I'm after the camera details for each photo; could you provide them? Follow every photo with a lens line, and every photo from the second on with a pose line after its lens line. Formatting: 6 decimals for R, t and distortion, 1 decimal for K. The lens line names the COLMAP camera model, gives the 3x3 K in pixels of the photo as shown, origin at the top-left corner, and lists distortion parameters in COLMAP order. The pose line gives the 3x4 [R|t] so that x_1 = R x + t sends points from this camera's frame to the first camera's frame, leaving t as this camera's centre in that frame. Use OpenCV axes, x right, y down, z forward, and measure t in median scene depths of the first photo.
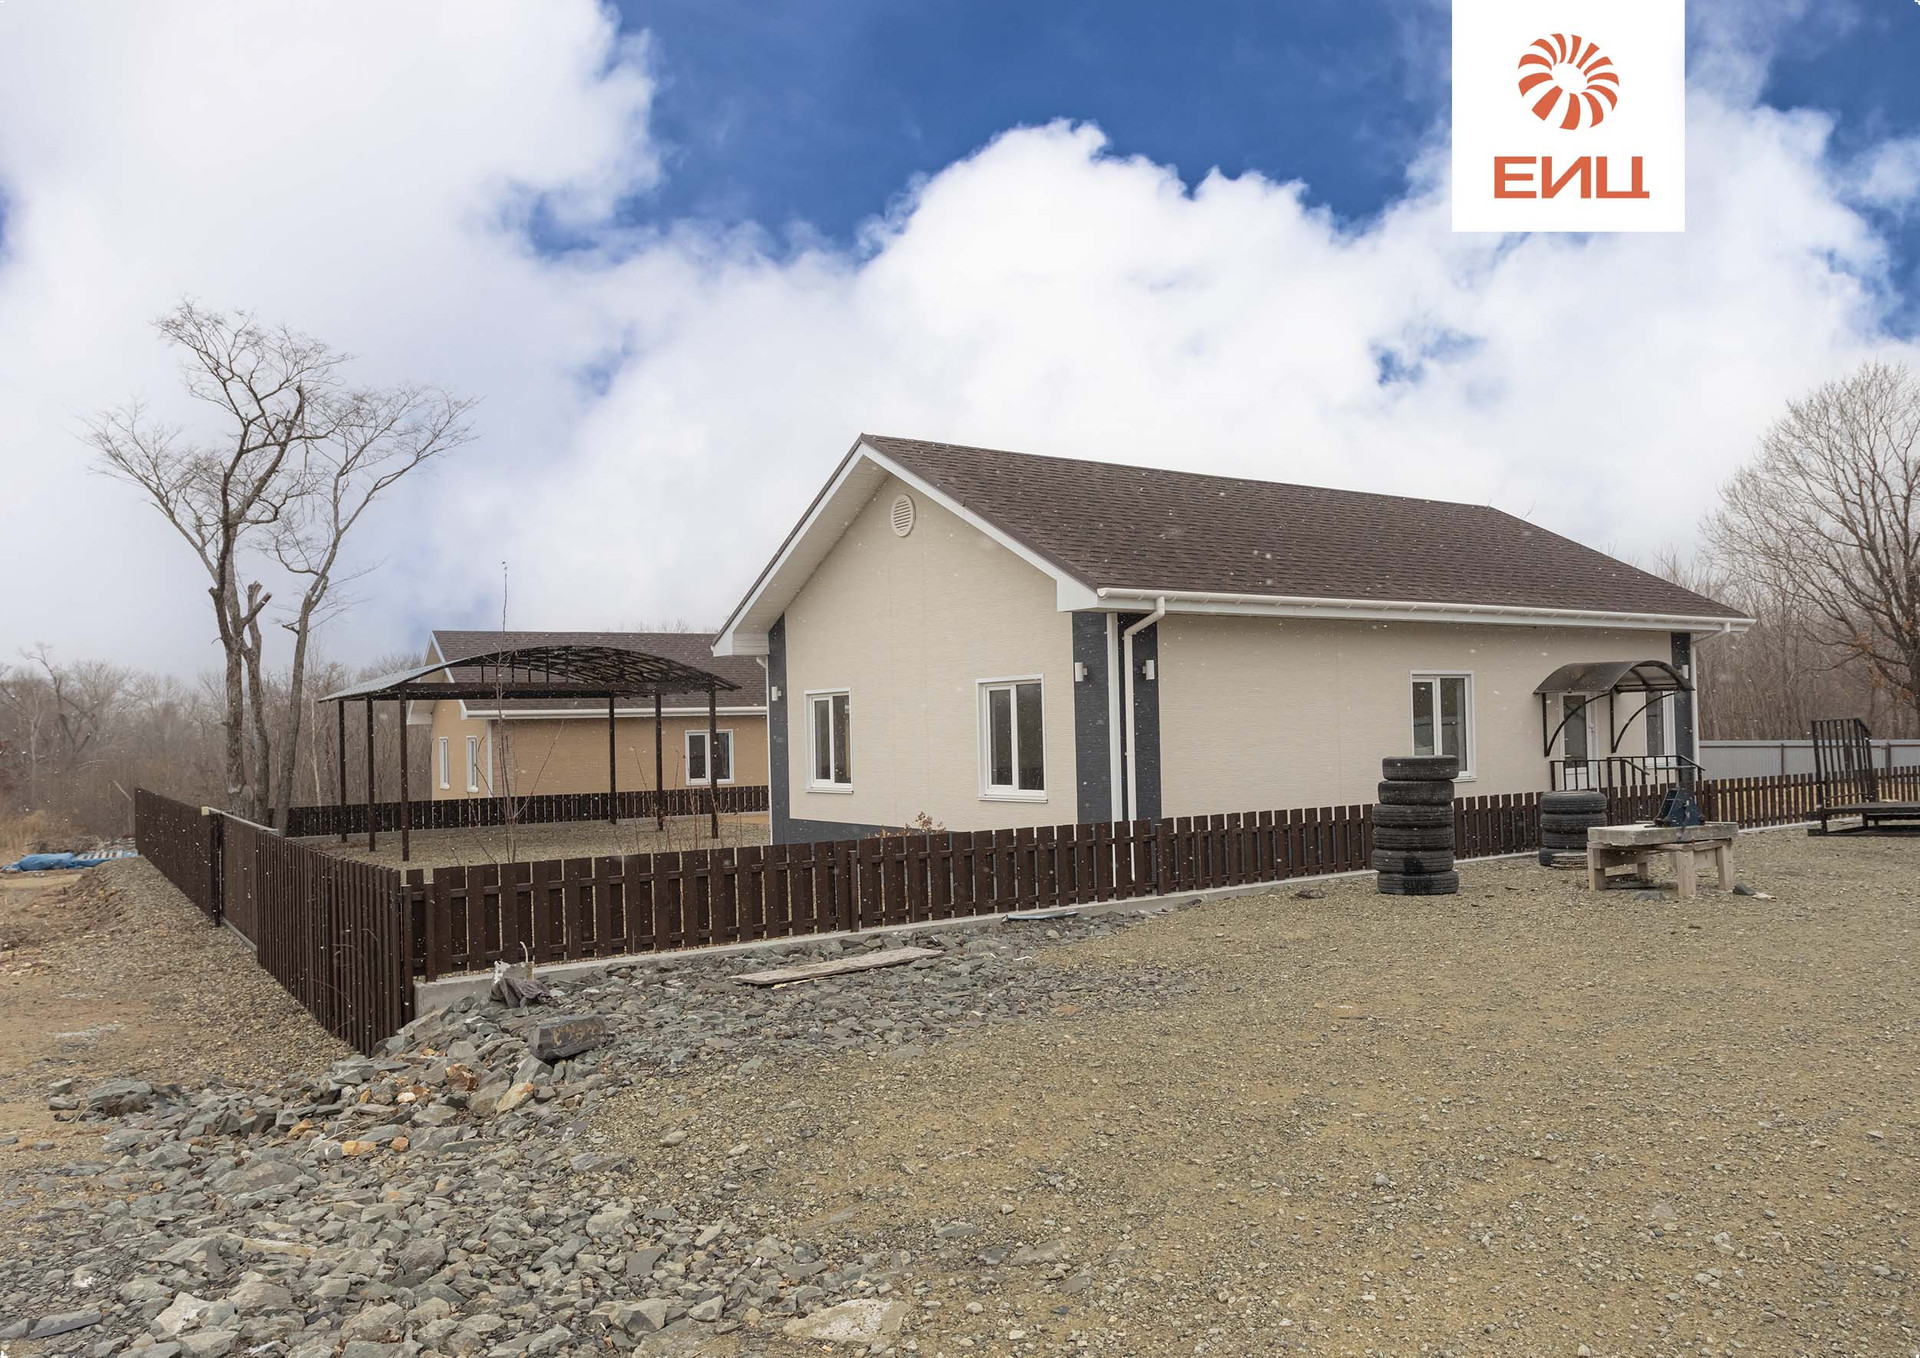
lens RADIAL K [[1395.6, 0, 960.3], [0, 1395.6, 707.8], [0, 0, 1]] dist [-0.002393, 0.002363]
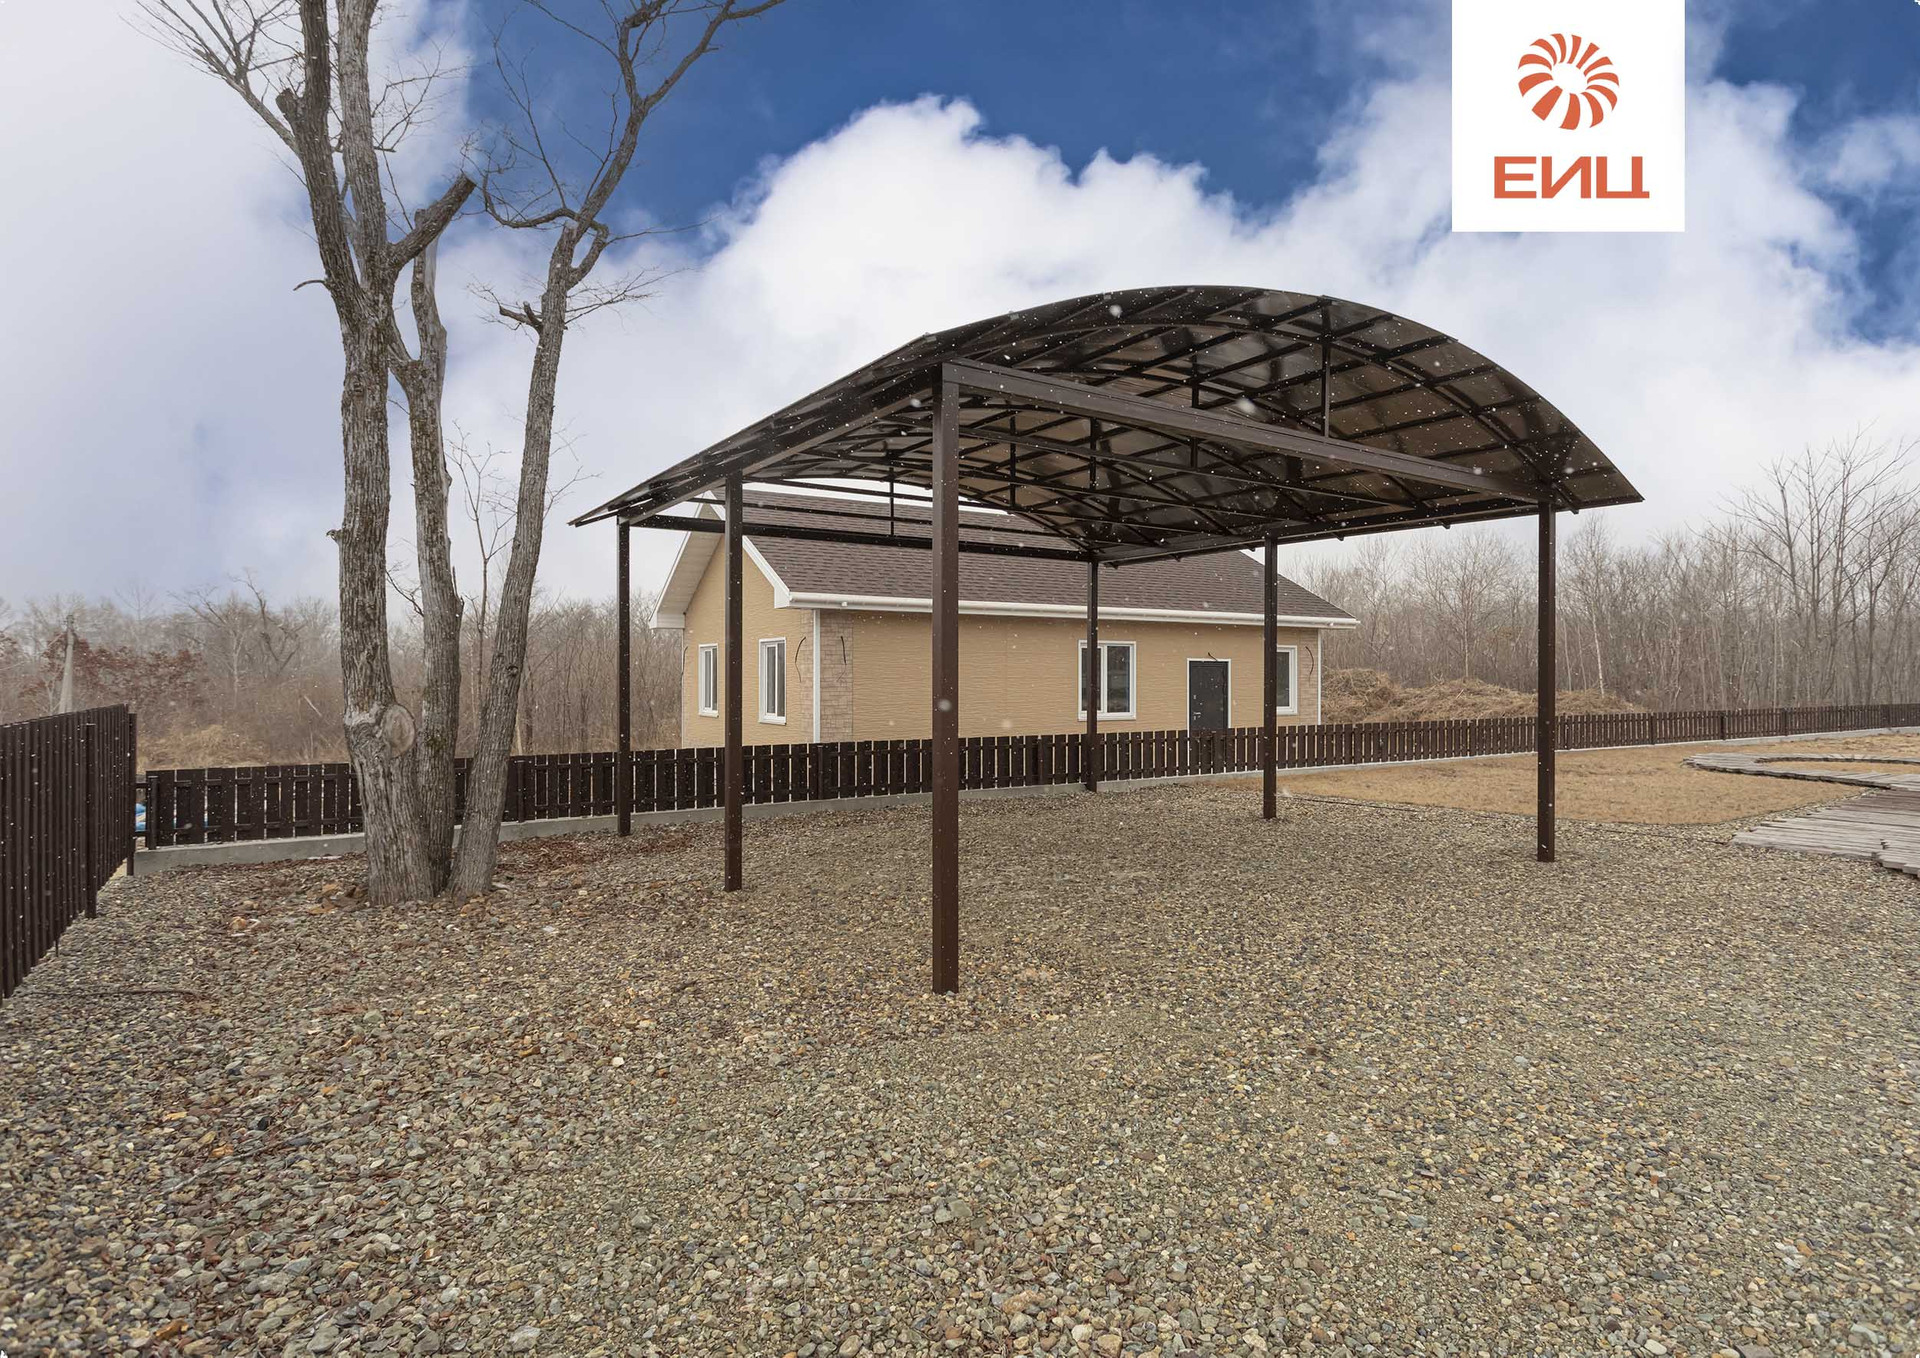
lens RADIAL K [[1026.1, 0, 1022.4], [0, 1026.1, 678.1], [0, 0, 1]] dist [-0.003779, -0.000986]
pose [[0.998832, 0.025466, 0.041058, -0.545675], [-0.026184, 0.999512, 0.017059, 0.059799], [-0.040603, -0.018115, 0.999011, 1.102931]]
